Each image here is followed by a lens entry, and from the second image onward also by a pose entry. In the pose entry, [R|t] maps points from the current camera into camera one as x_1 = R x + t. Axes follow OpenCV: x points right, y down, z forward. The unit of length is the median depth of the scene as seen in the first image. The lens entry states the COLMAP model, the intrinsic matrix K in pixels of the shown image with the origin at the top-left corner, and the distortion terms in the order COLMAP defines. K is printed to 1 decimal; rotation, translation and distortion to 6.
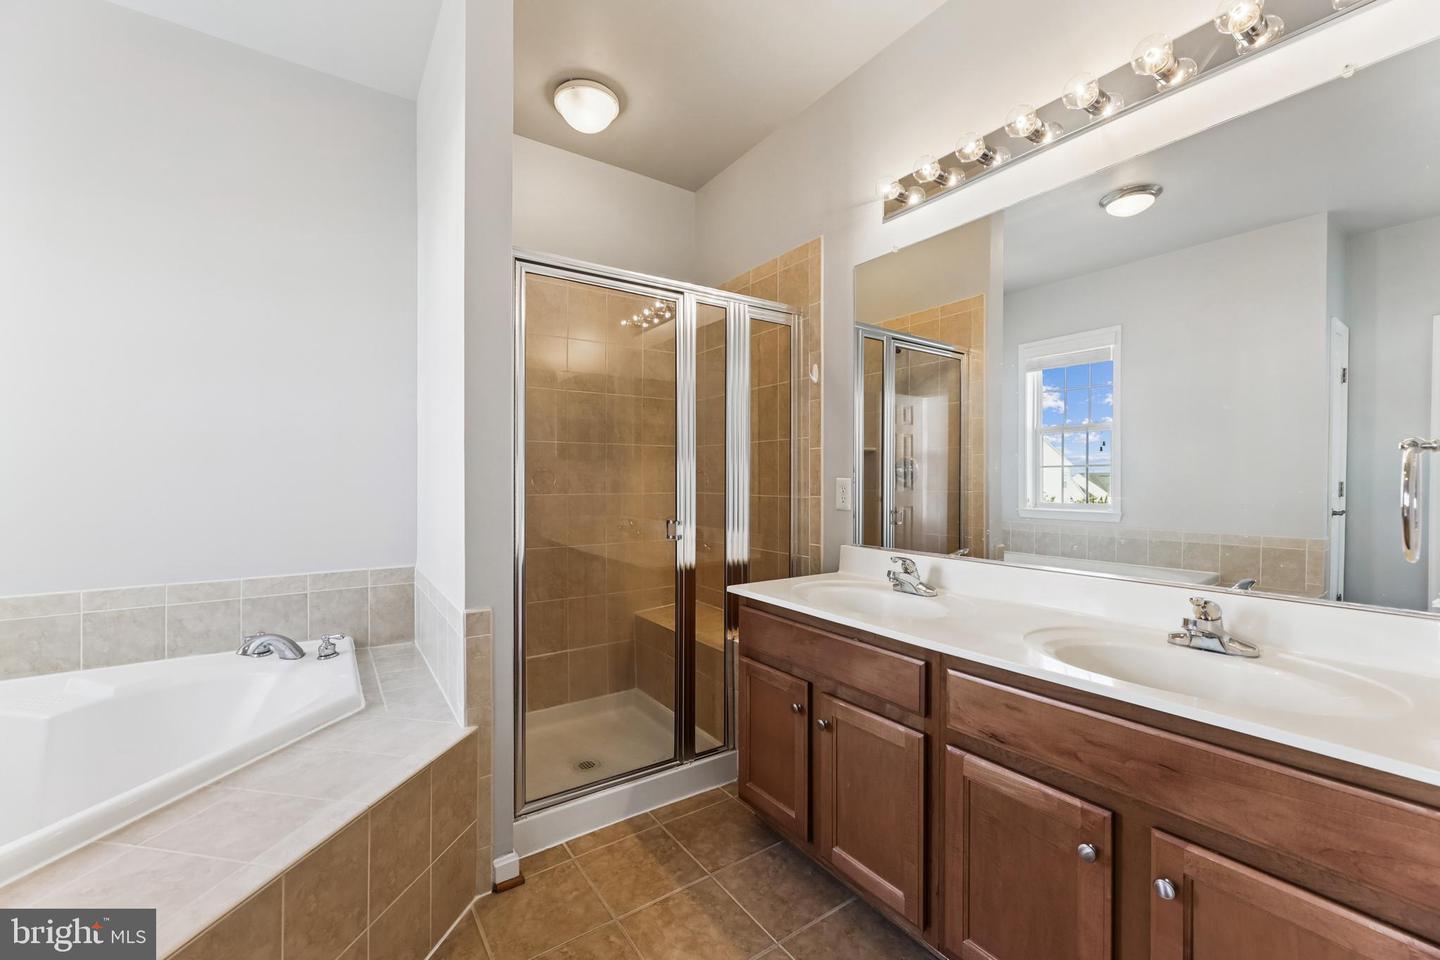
lens RADIAL K [[585.0, 0, 716.3], [0, 585.0, 481.8], [0, 0, 1]] dist [0.000927, 0.000382]
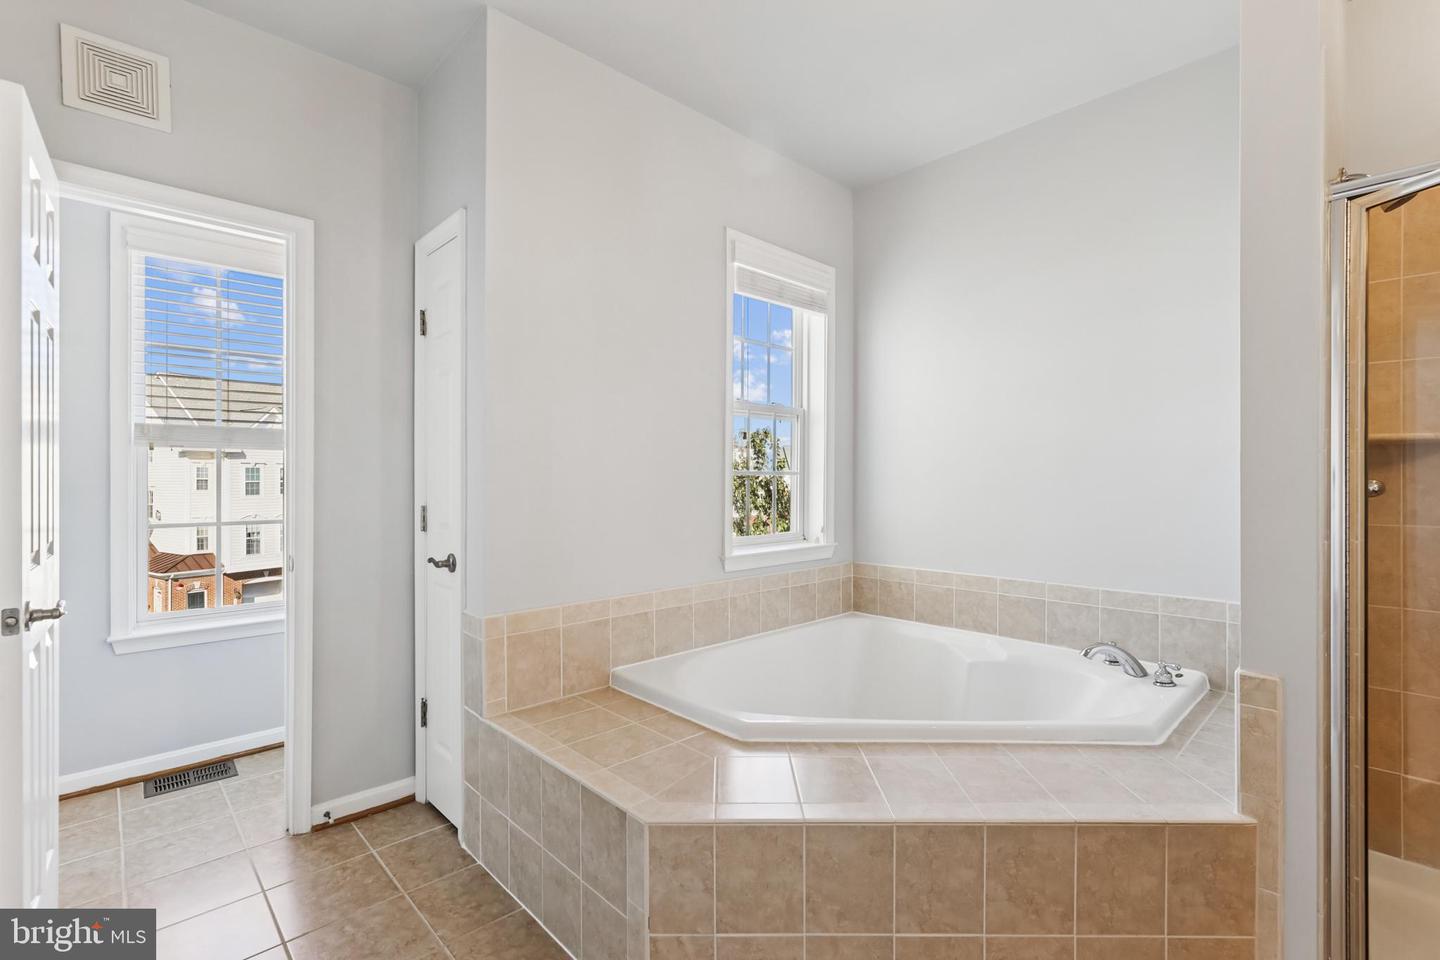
lens RADIAL K [[656.5, 0, 716.4], [0, 656.5, 478.6], [0, 0, 1]] dist [-0.000137, -0.000098]
pose [[0.164323, 0.000855, -0.986406, 0.335330], [-0.006636, 0.999978, -0.000238, -0.039987], [0.986384, 0.006585, 0.164325, 0.121649]]
